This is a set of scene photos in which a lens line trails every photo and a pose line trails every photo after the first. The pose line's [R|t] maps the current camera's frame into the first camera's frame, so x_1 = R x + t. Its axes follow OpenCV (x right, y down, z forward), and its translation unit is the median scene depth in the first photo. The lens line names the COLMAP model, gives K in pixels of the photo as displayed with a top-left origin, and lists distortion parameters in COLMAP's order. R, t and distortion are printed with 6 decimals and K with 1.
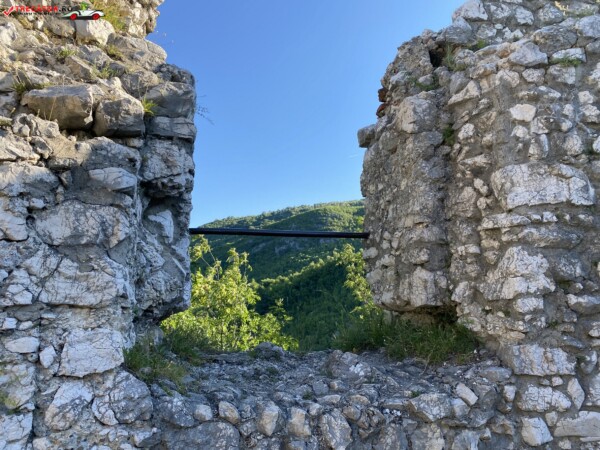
lens RADIAL K [[452.8, 0, 298.9], [0, 452.8, 232.1], [0, 0, 1]] dist [0.015469, -0.002861]
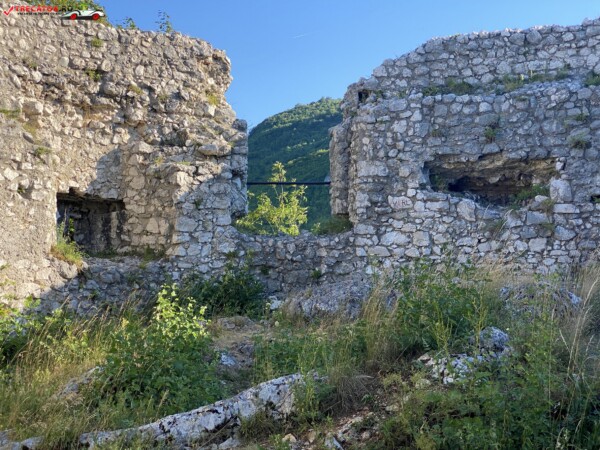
lens RADIAL K [[886.2, 0, 309.7], [0, 886.2, 213.2], [0, 0, 1]] dist [0.139603, -0.145289]
pose [[0.985647, -0.003043, -0.168790, 1.062632], [0.019341, 0.995289, 0.095000, -0.345749], [0.167706, -0.096901, 0.981063, -4.310207]]
